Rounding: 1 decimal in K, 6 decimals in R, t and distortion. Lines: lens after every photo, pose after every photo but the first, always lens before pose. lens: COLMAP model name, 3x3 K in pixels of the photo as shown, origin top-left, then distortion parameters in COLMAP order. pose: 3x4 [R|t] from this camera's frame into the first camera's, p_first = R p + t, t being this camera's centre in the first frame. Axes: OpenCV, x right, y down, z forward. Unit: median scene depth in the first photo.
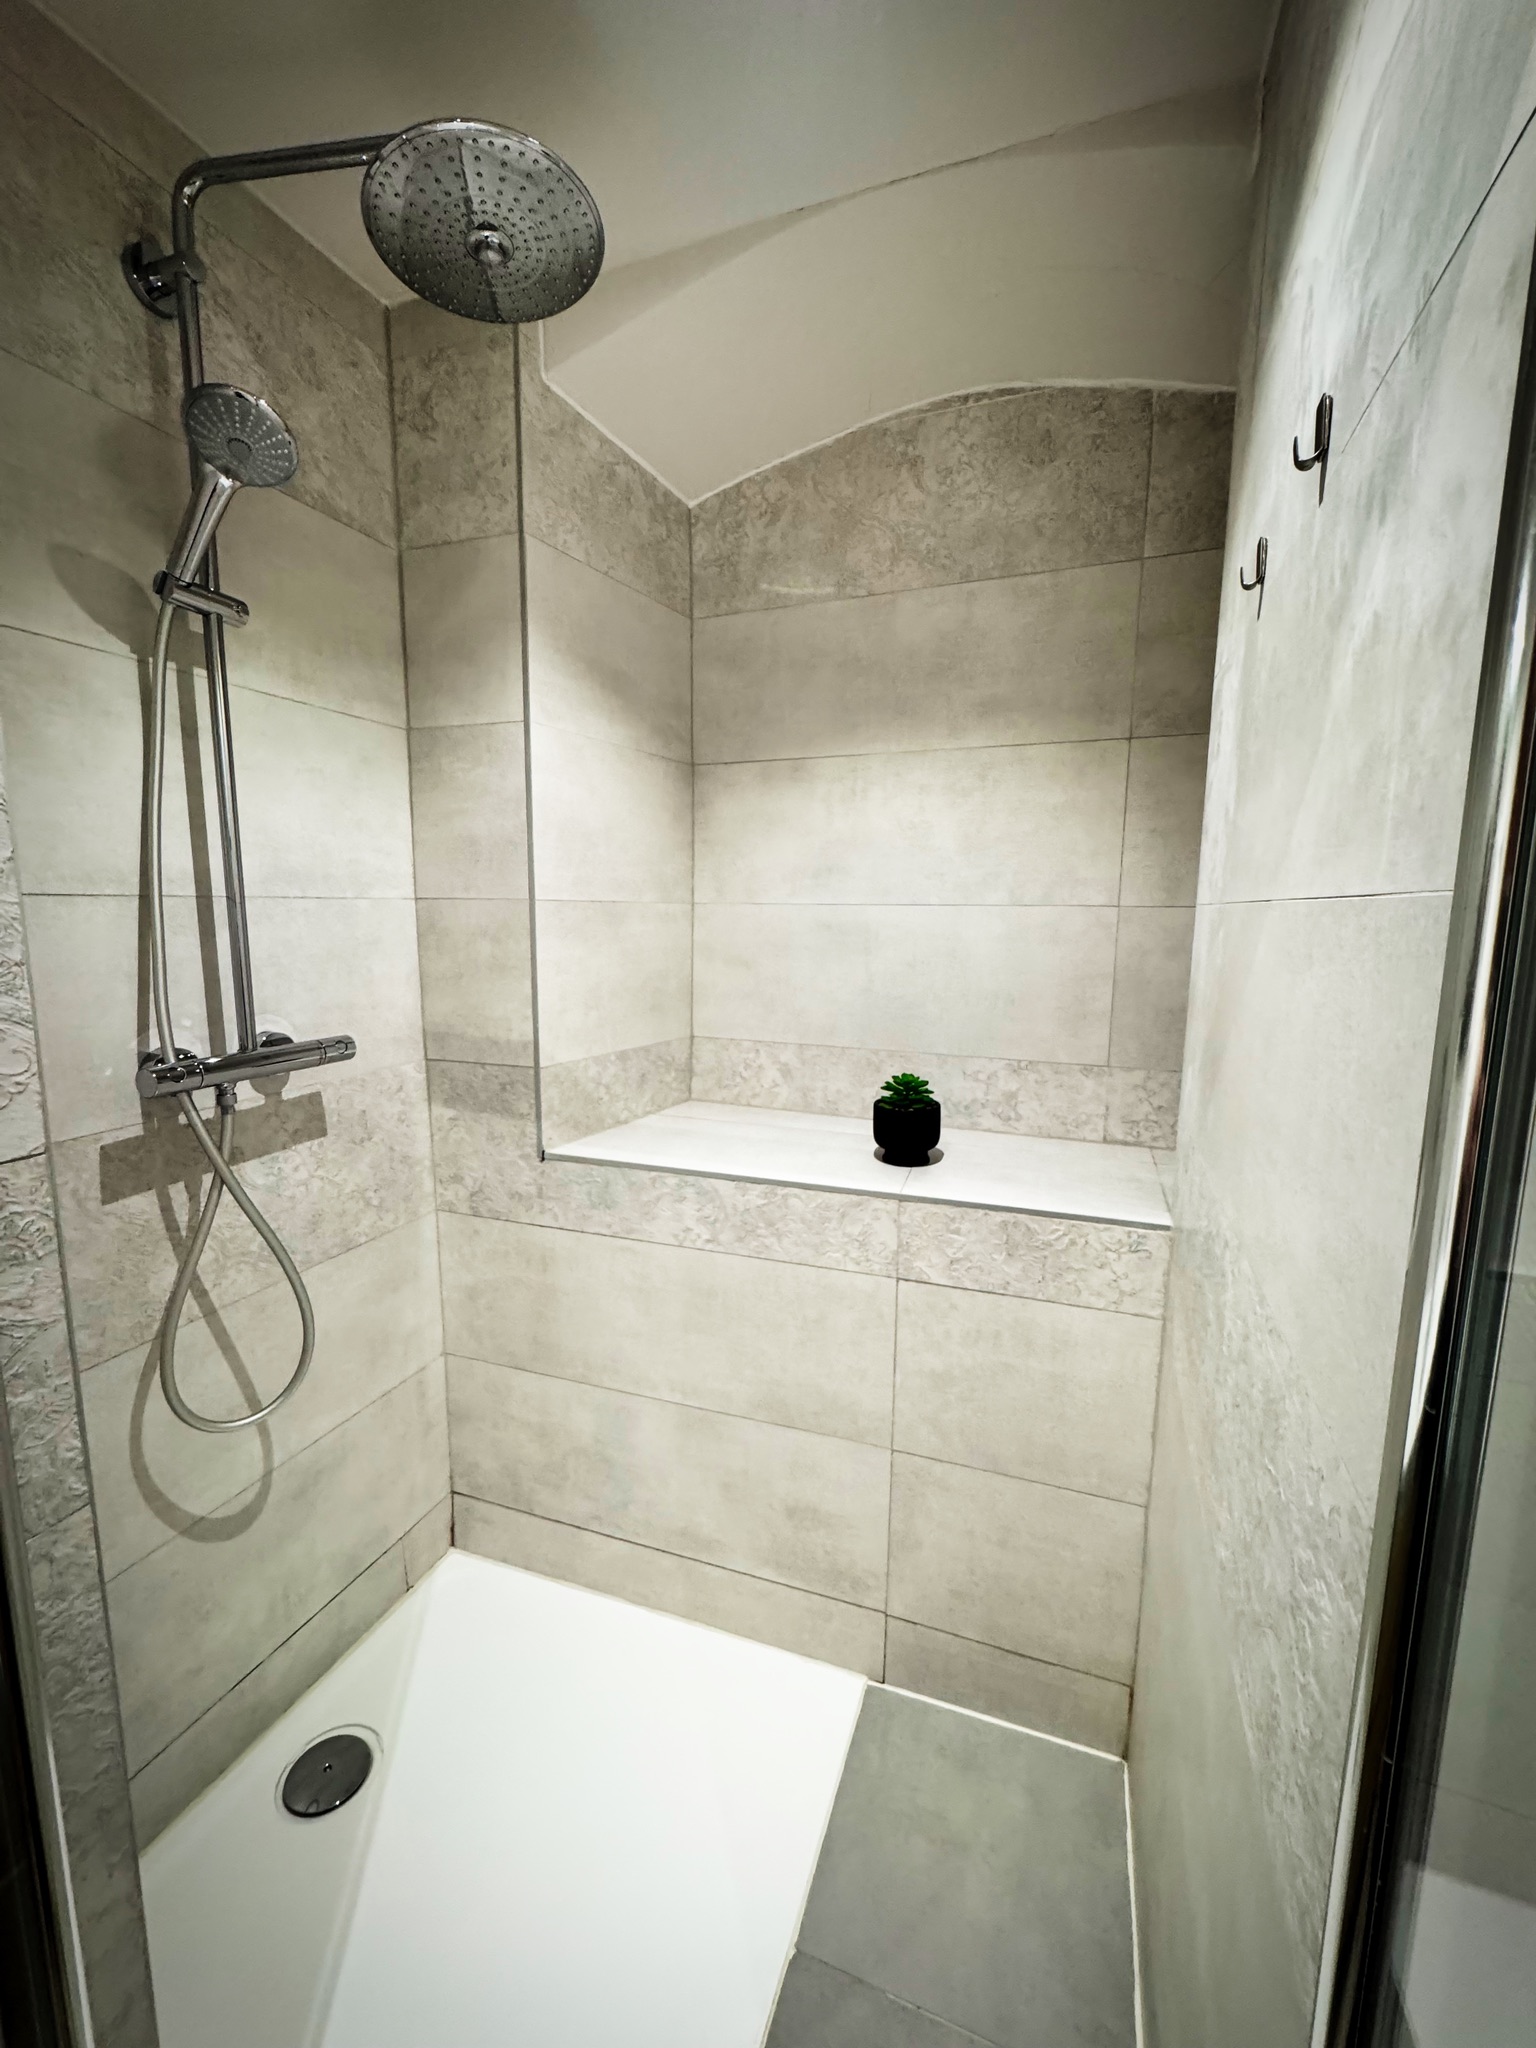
lens RADIAL K [[818.5, 0, 770.4], [0, 818.5, 1022.4], [0, 0, 1]] dist [-0.001136, -0.000132]
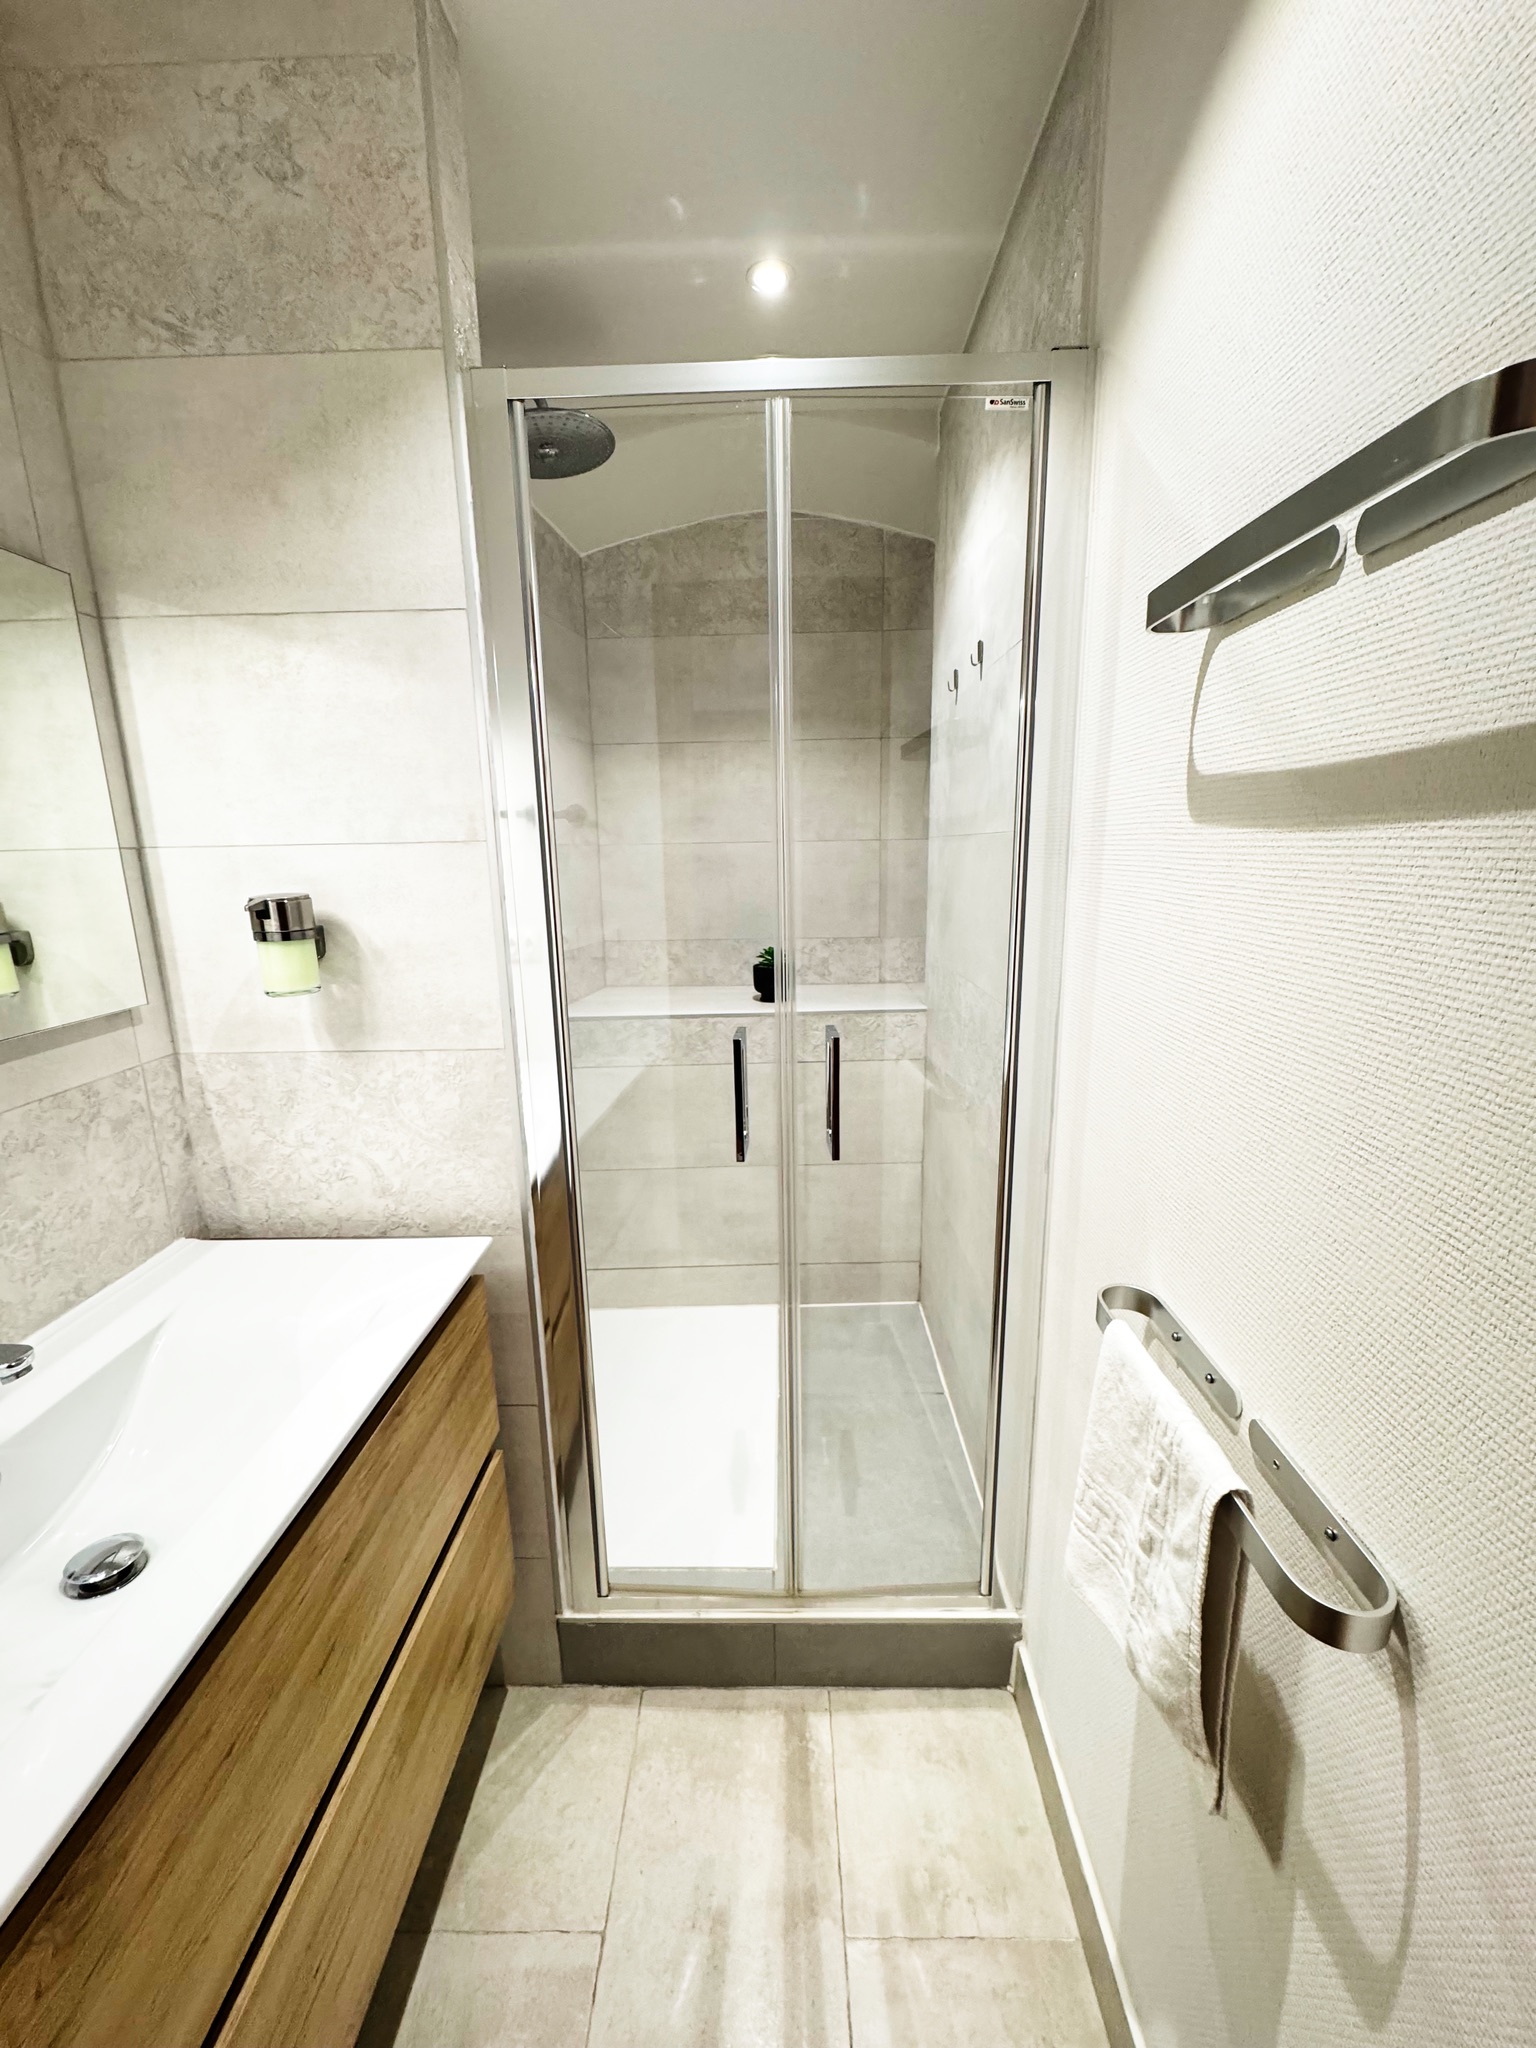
lens RADIAL K [[818.5, 0, 771.0], [0, 818.5, 1022.2], [0, 0, 1]] dist [-0.001136, -0.000132]
pose [[0.939678, -0.095424, 0.328481, -0.353798], [0.072490, 0.994042, 0.081398, 0.073263], [-0.334291, -0.052677, 0.940997, -0.497421]]
